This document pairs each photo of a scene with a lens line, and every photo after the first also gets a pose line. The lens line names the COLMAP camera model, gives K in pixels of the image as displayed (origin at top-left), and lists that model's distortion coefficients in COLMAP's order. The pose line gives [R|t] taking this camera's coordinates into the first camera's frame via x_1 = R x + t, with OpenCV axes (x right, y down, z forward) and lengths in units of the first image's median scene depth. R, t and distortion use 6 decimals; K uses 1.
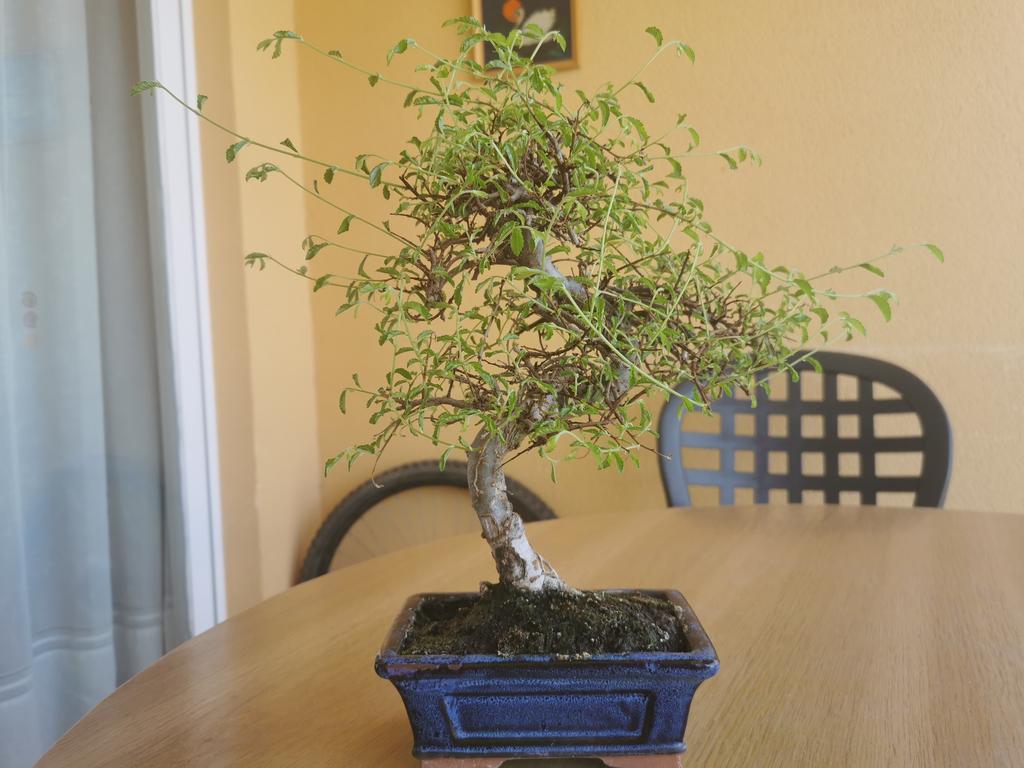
lens RADIAL K [[809.4, 0, 509.2], [0, 809.4, 381.6], [0, 0, 1]] dist [-0.006992, -0.003843]
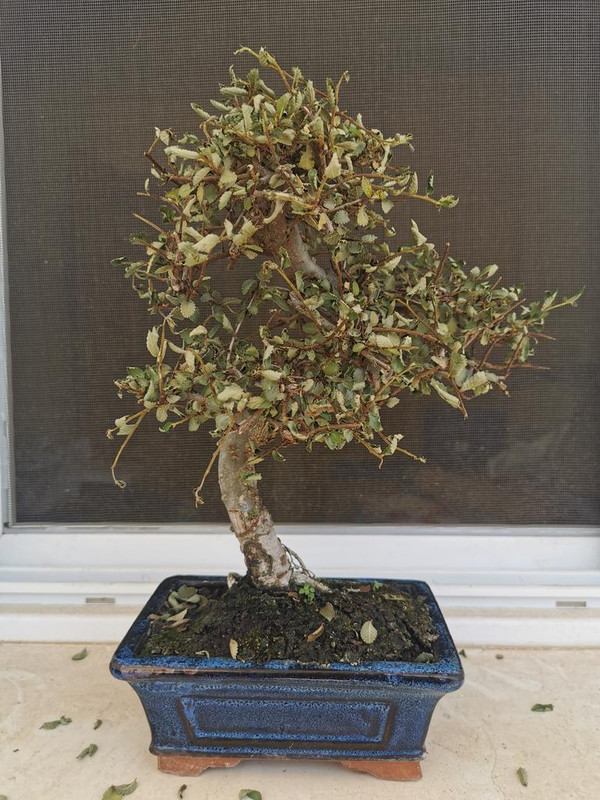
lens RADIAL K [[632.3, 0, 299.3], [0, 632.3, 393.7], [0, 0, 1]] dist [-0.006992, -0.003843]
pose [[0.999490, 0.031735, -0.003589, 0.053038], [-0.031450, 0.997567, 0.062219, -0.029172], [0.005554, -0.062075, 0.998056, 0.258291]]
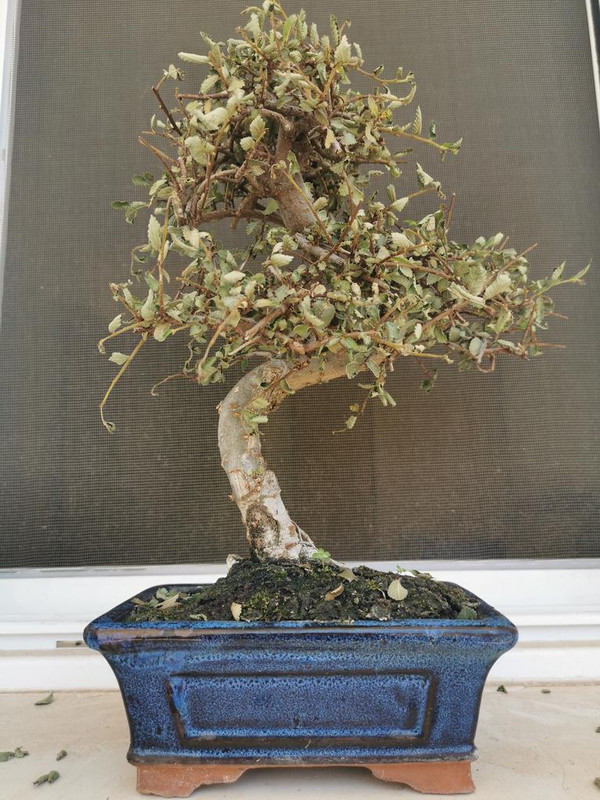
lens RADIAL K [[632.3, 0, 299.2], [0, 632.3, 400.3], [0, 0, 1]] dist [-0.006992, -0.003843]
pose [[0.999821, 0.016315, 0.009588, 0.034564], [-0.014206, 0.981805, -0.189358, 0.236485], [-0.012503, 0.189188, 0.981861, 0.339533]]
